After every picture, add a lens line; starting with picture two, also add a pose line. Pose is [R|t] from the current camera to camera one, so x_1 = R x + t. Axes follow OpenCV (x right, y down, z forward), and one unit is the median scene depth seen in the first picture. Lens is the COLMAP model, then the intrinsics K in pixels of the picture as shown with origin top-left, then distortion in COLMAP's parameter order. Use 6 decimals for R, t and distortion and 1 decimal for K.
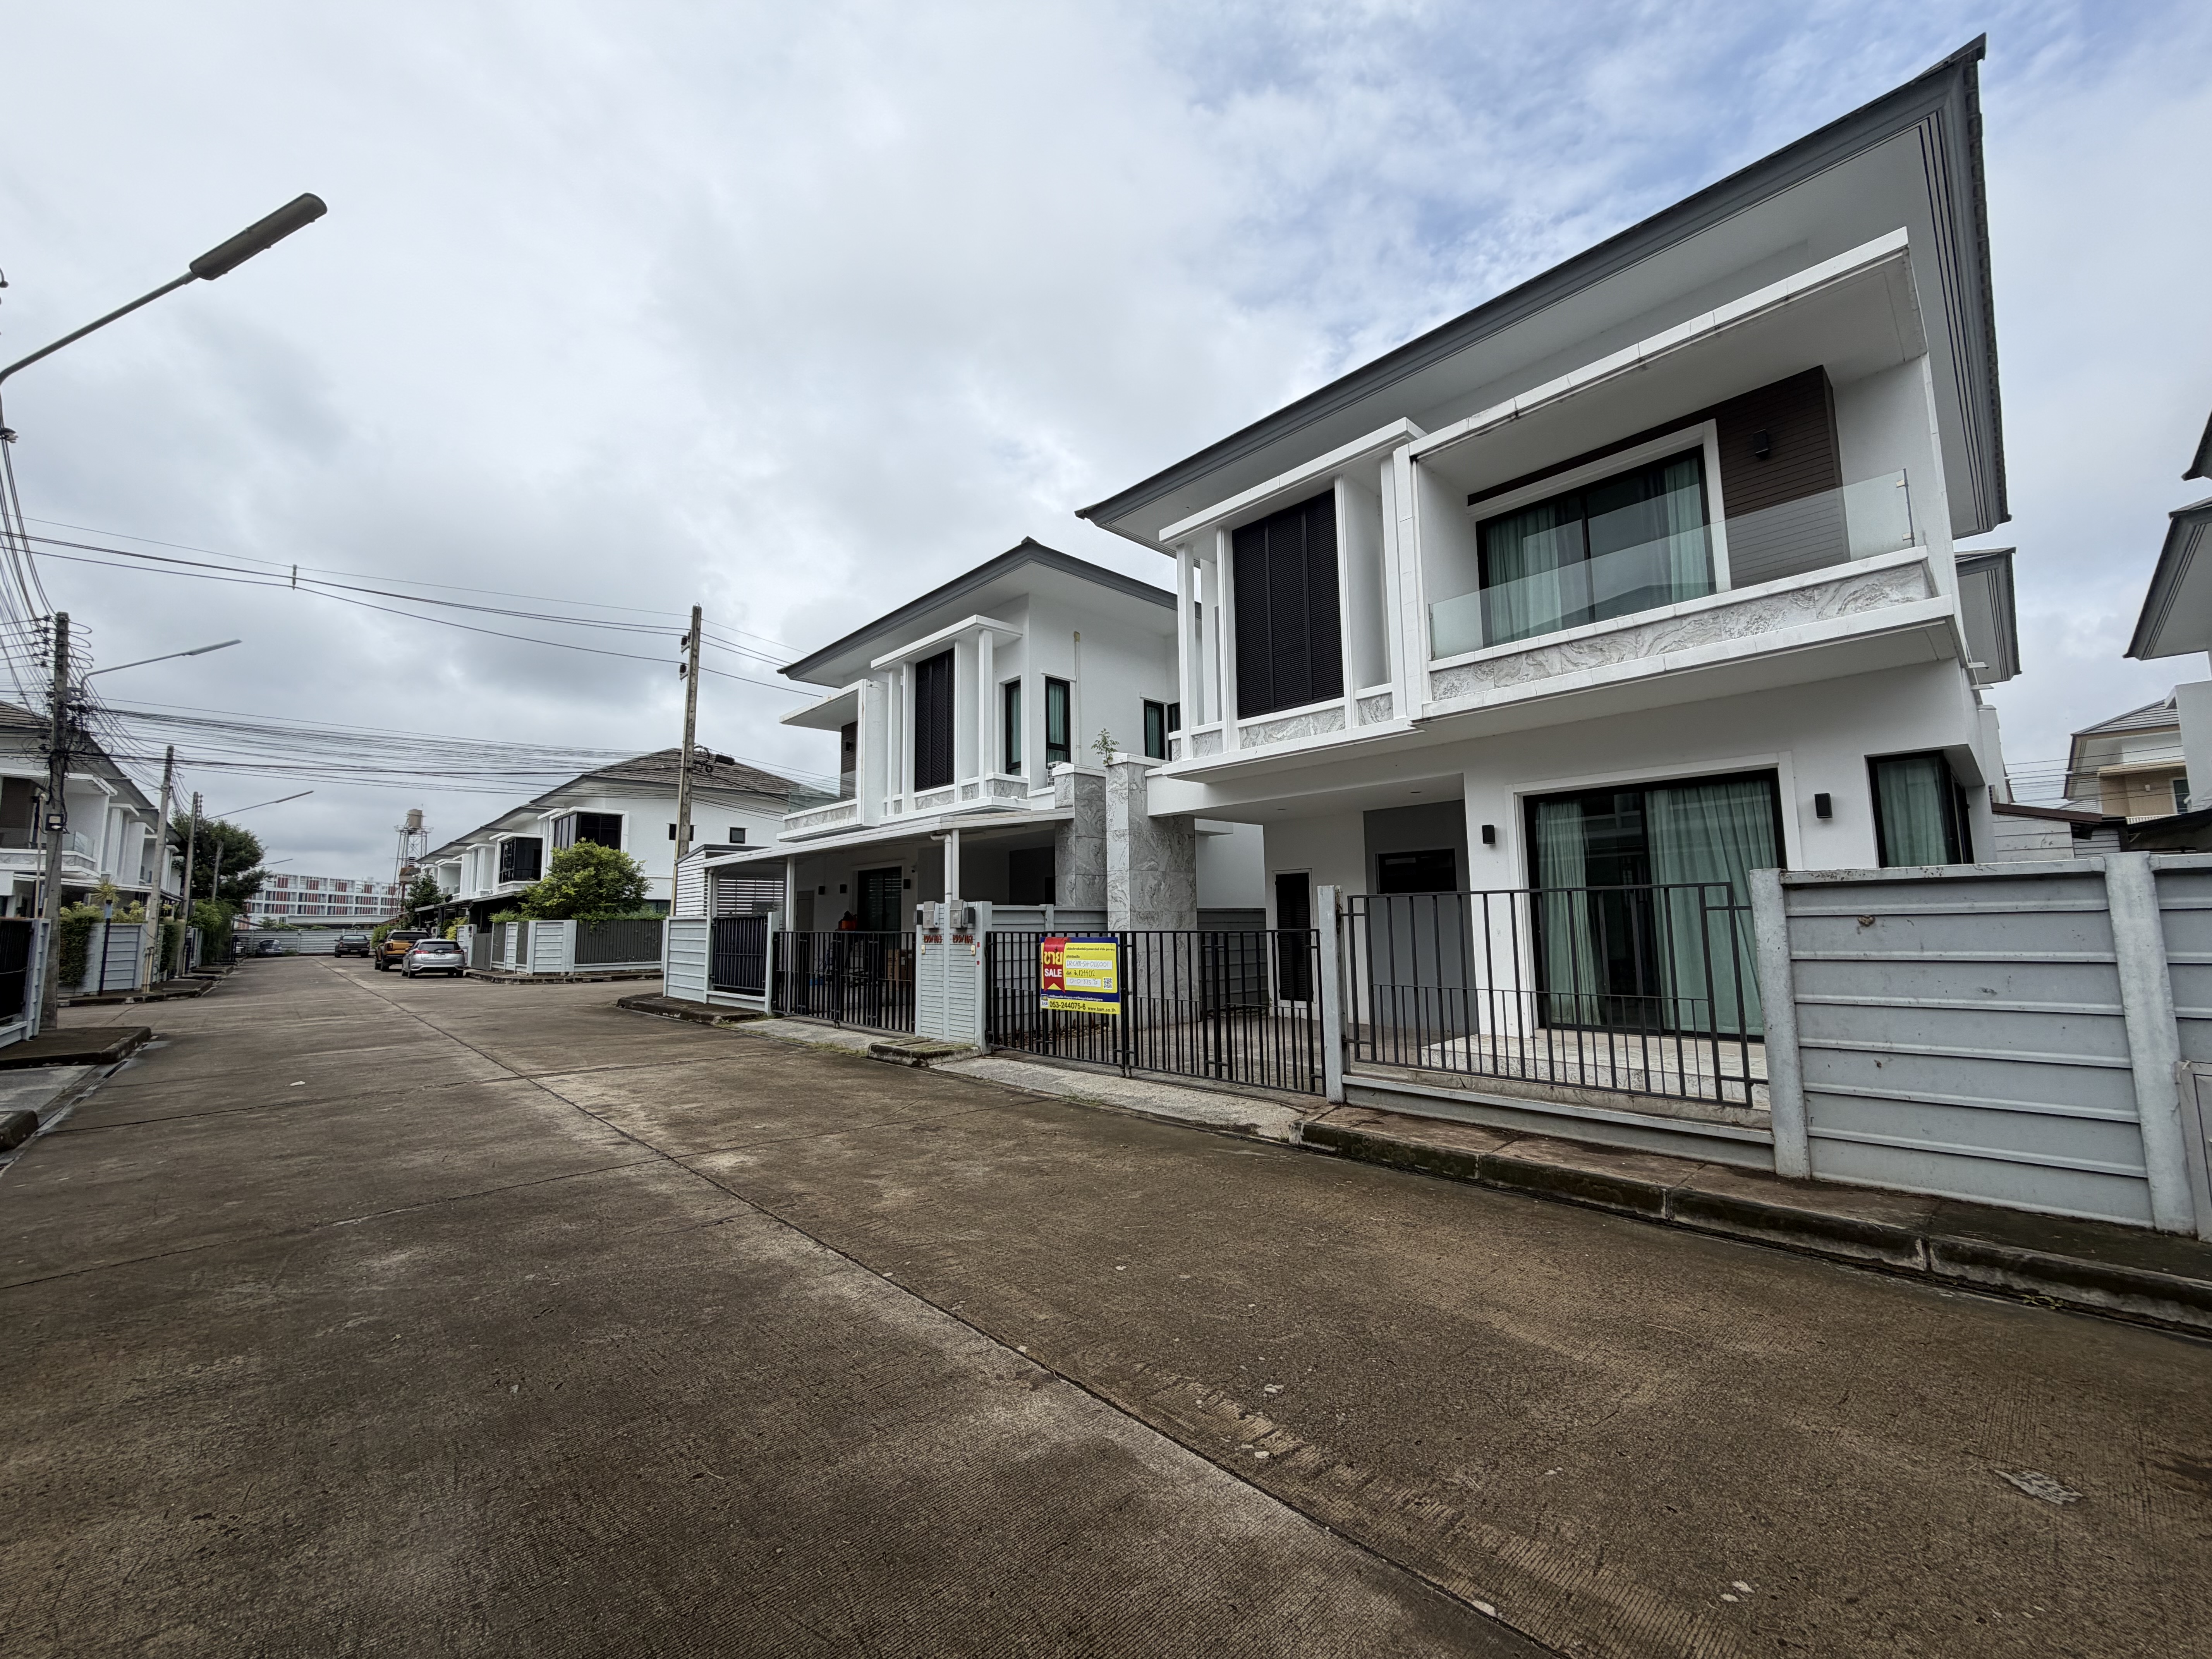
lens RADIAL K [[879.9, 0, 1098.7], [0, 879.9, 829.6], [0, 0, 1]] dist [0.000071, 0.000483]
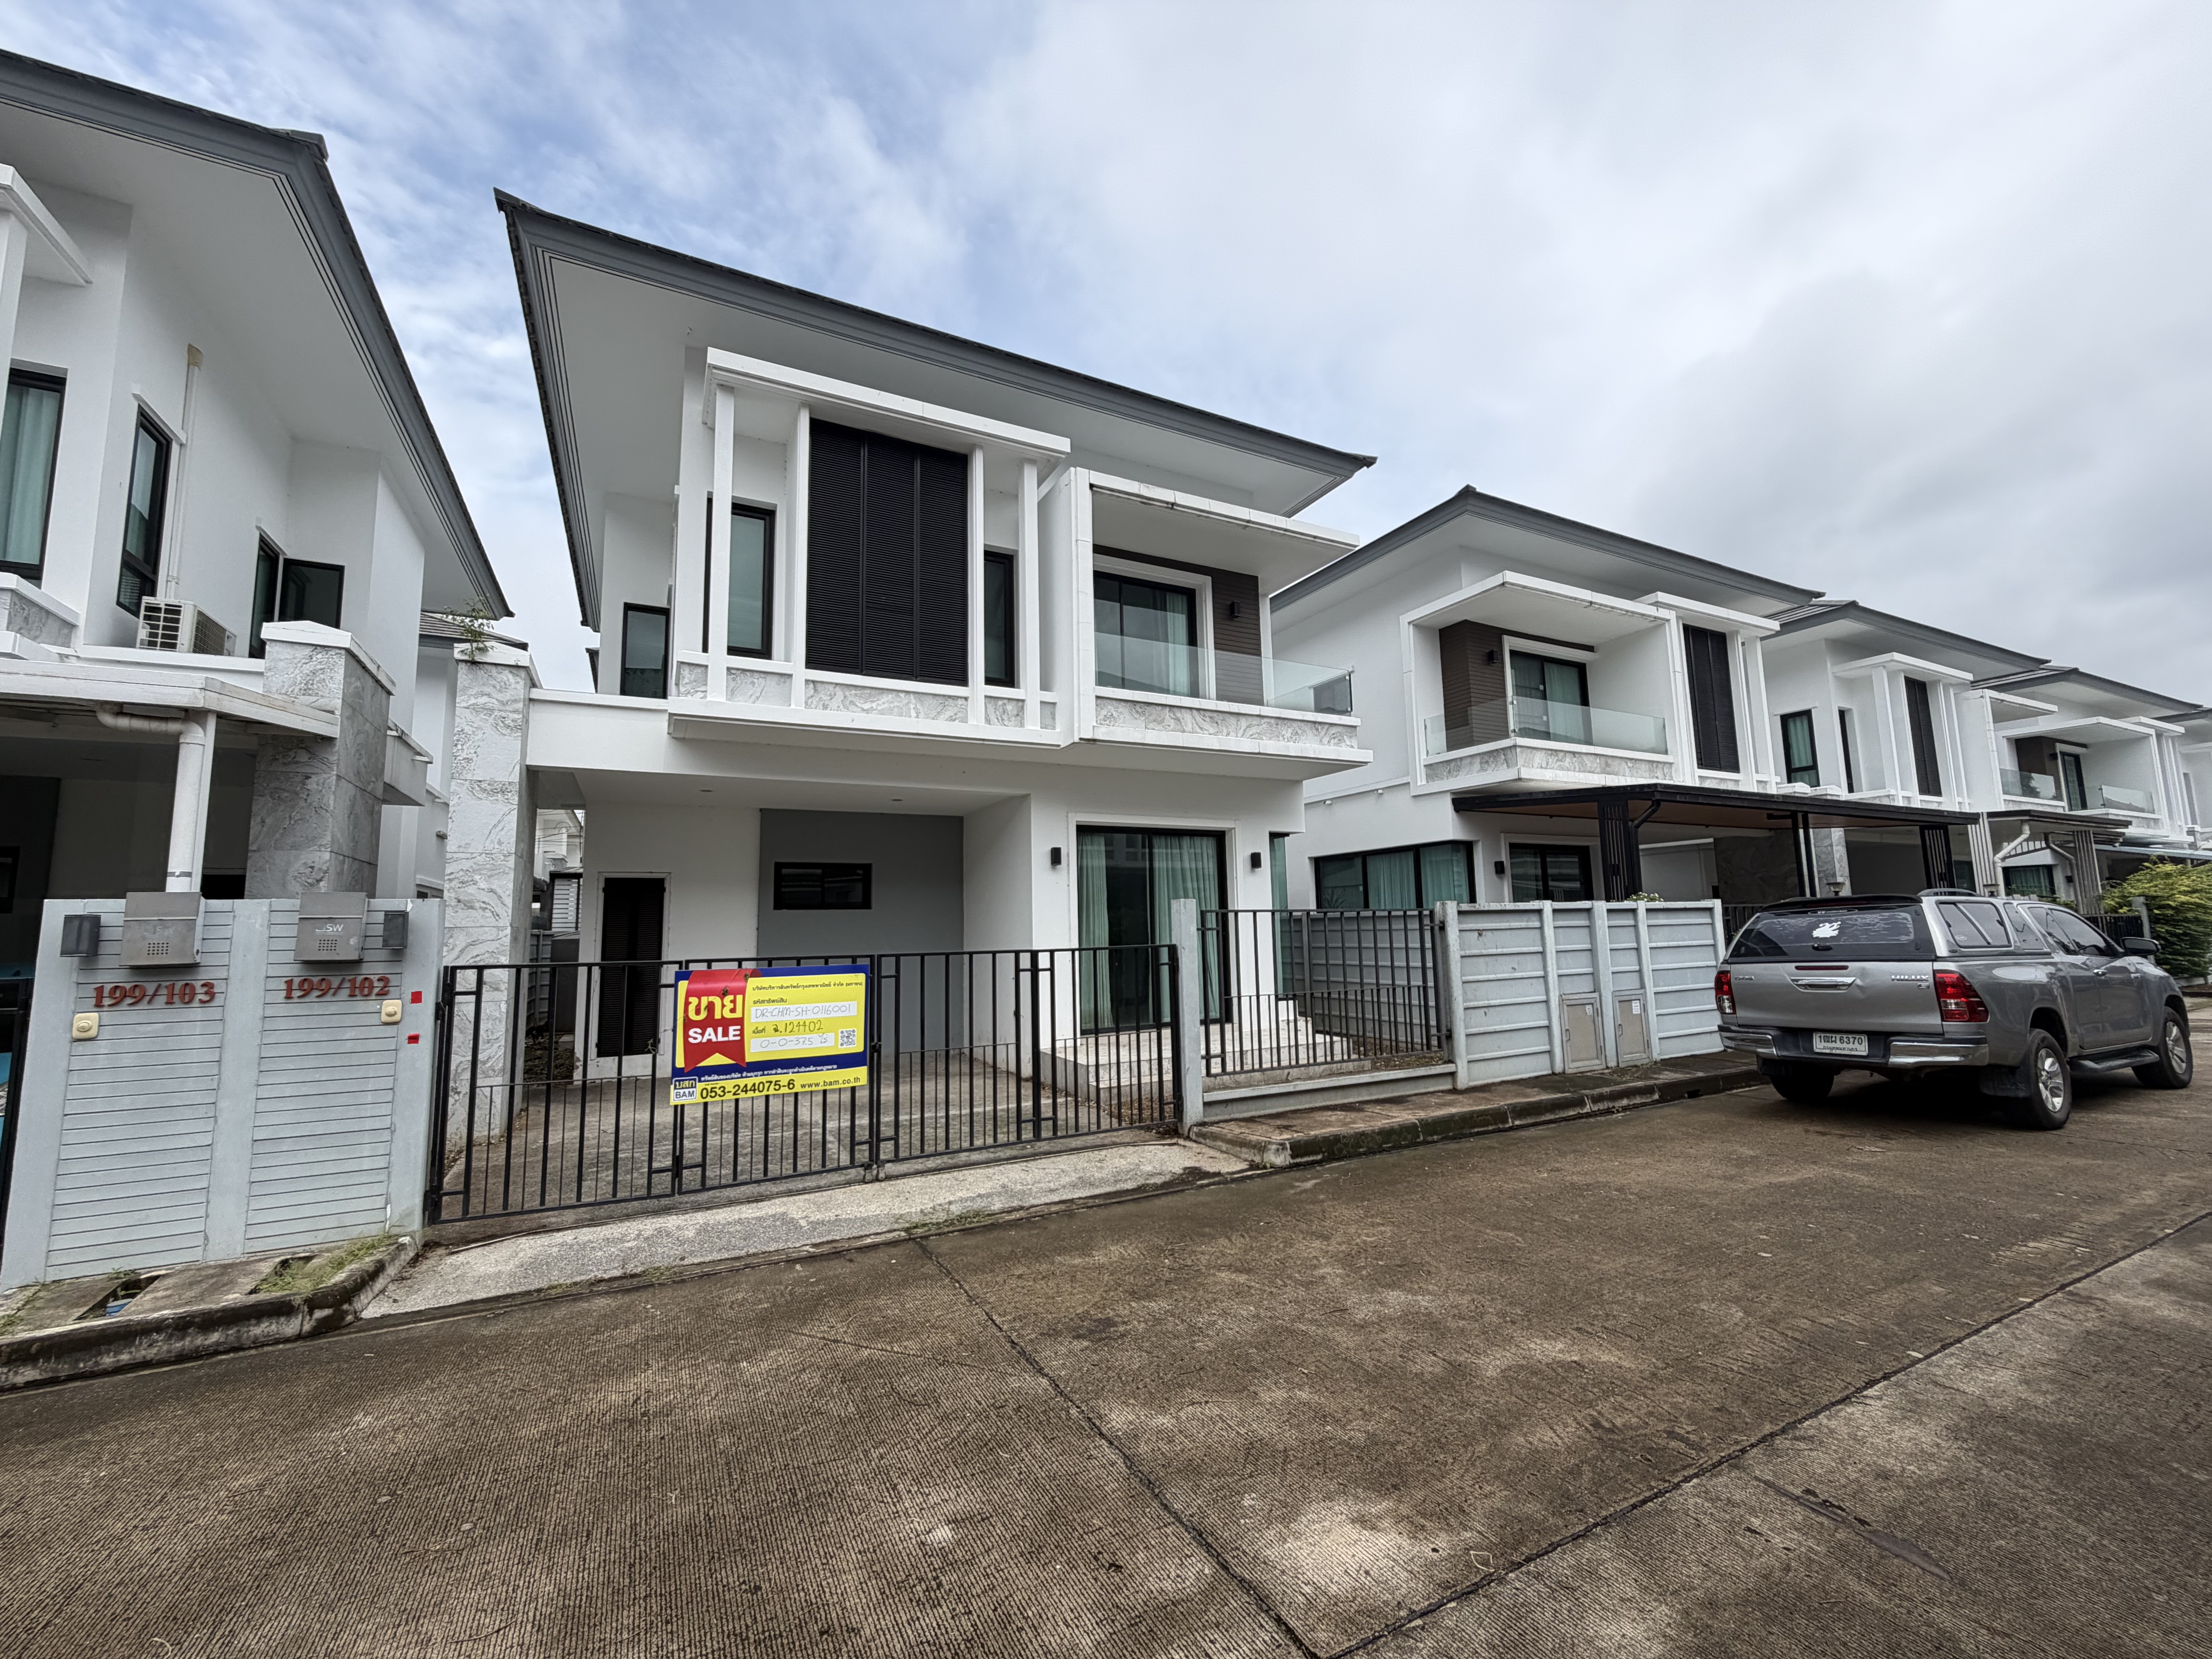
lens RADIAL K [[879.9, 0, 1098.7], [0, 879.9, 829.6], [0, 0, 1]] dist [0.000071, 0.000483]
pose [[0.277202, 0.117796, 0.953563, -0.630980], [-0.087134, 0.991449, -0.097146, 0.081800], [-0.956852, -0.056159, 0.285096, 0.744145]]
